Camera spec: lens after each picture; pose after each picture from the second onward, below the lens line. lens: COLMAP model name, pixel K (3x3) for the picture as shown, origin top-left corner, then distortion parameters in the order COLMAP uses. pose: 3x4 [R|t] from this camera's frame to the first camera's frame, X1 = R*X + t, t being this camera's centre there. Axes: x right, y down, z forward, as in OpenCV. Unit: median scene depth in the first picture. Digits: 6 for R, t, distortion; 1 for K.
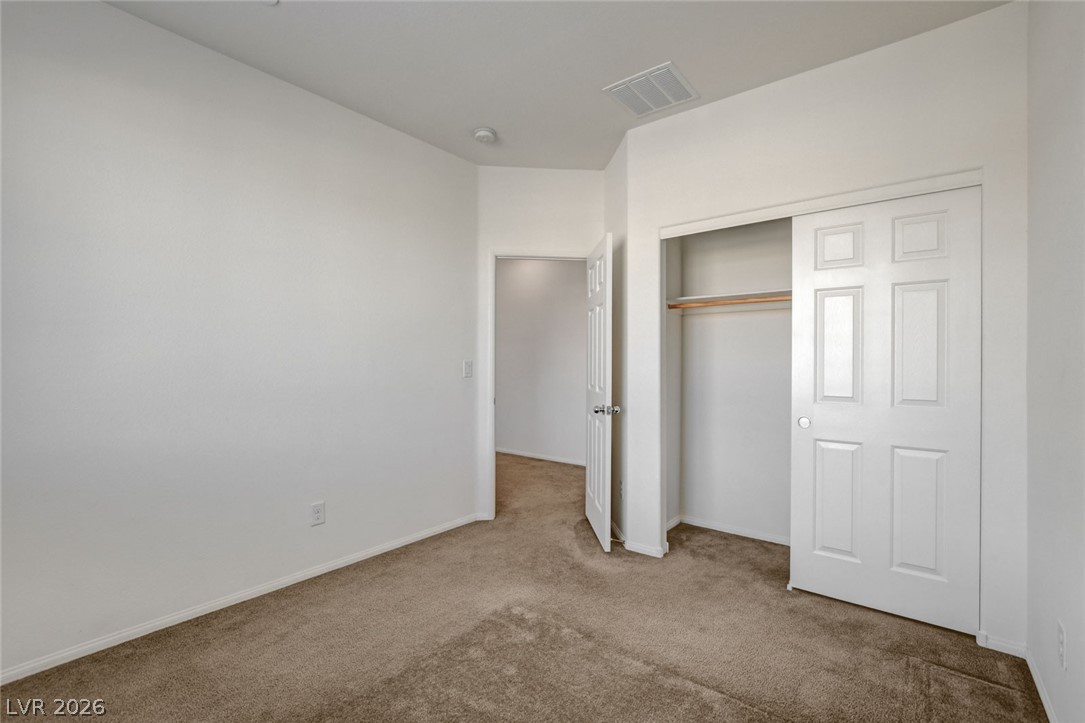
lens RADIAL K [[475.6, 0, 546.4], [0, 475.6, 366.3], [0, 0, 1]] dist [-0.003921, 0.000257]
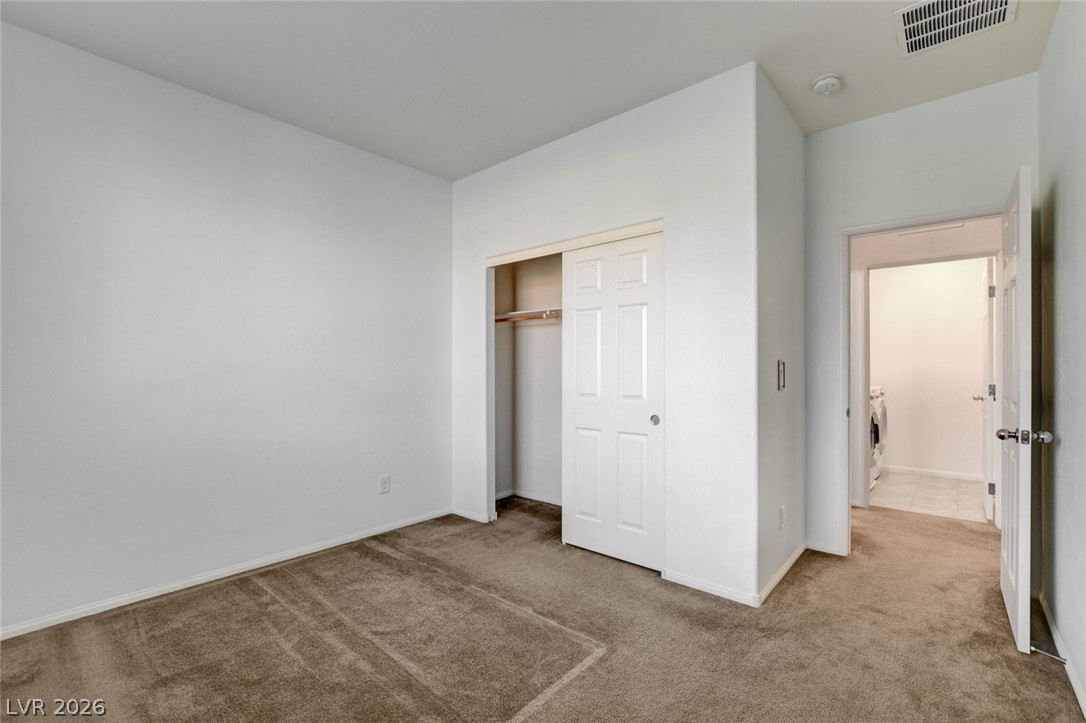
lens RADIAL K [[476.0, 0, 541.2], [0, 476.0, 356.8], [0, 0, 1]] dist [-0.003921, 0.000257]
pose [[0.996605, -0.011300, -0.081547, 0.525905], [0.010807, 0.999921, -0.006493, -0.023954], [0.081614, 0.005590, 0.996648, -0.259611]]
